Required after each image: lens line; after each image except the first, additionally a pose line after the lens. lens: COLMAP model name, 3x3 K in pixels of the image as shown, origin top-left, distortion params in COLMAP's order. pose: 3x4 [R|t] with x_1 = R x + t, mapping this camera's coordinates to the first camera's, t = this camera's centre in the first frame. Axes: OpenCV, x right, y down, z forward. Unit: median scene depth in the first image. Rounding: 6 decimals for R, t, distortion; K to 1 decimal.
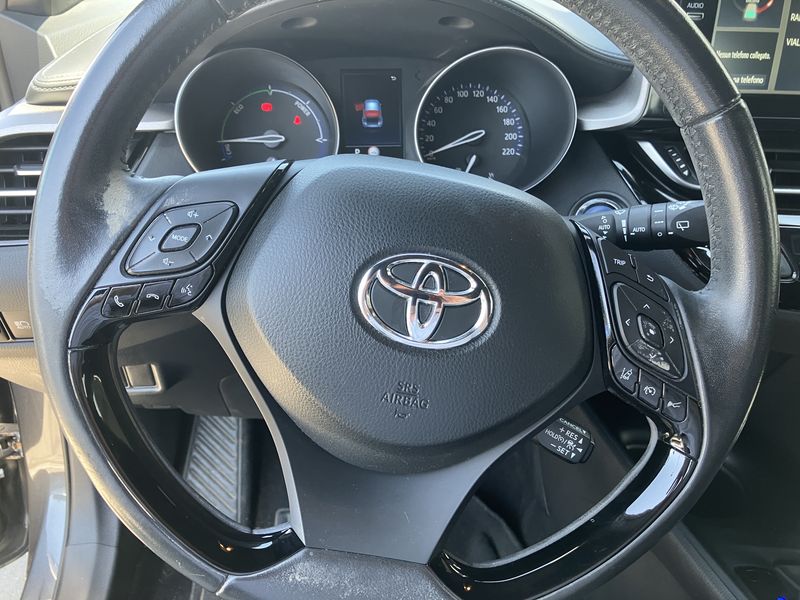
lens RADIAL K [[656.1, 0, 390.9], [0, 656.1, 279.1], [0, 0, 1]] dist [0.050591, -0.058285]
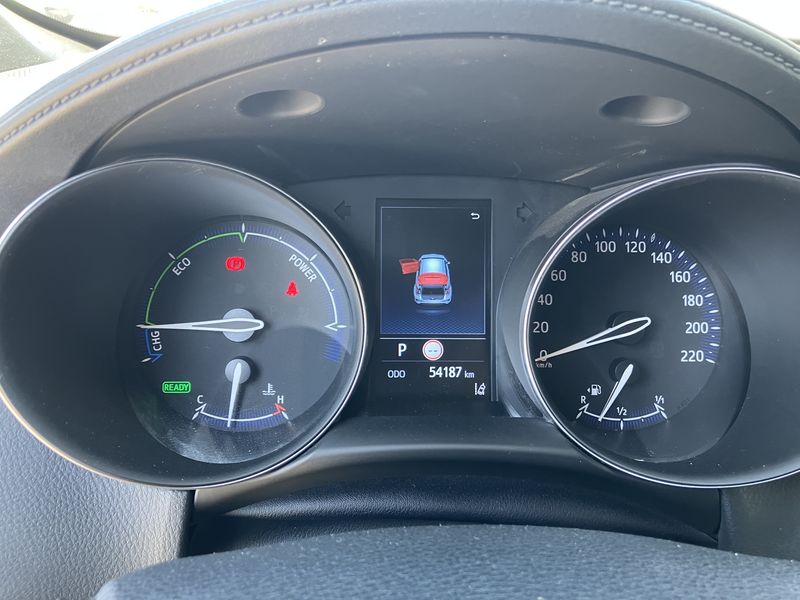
lens RADIAL K [[656.1, 0, 399.9], [0, 656.1, 300.1], [0, 0, 1]] dist [0.050591, -0.058285]
pose [[0.998028, 0.031201, -0.054467, -0.025843], [-0.037631, 0.991899, -0.121328, -0.169409], [0.050241, 0.123138, 0.991117, 0.475384]]
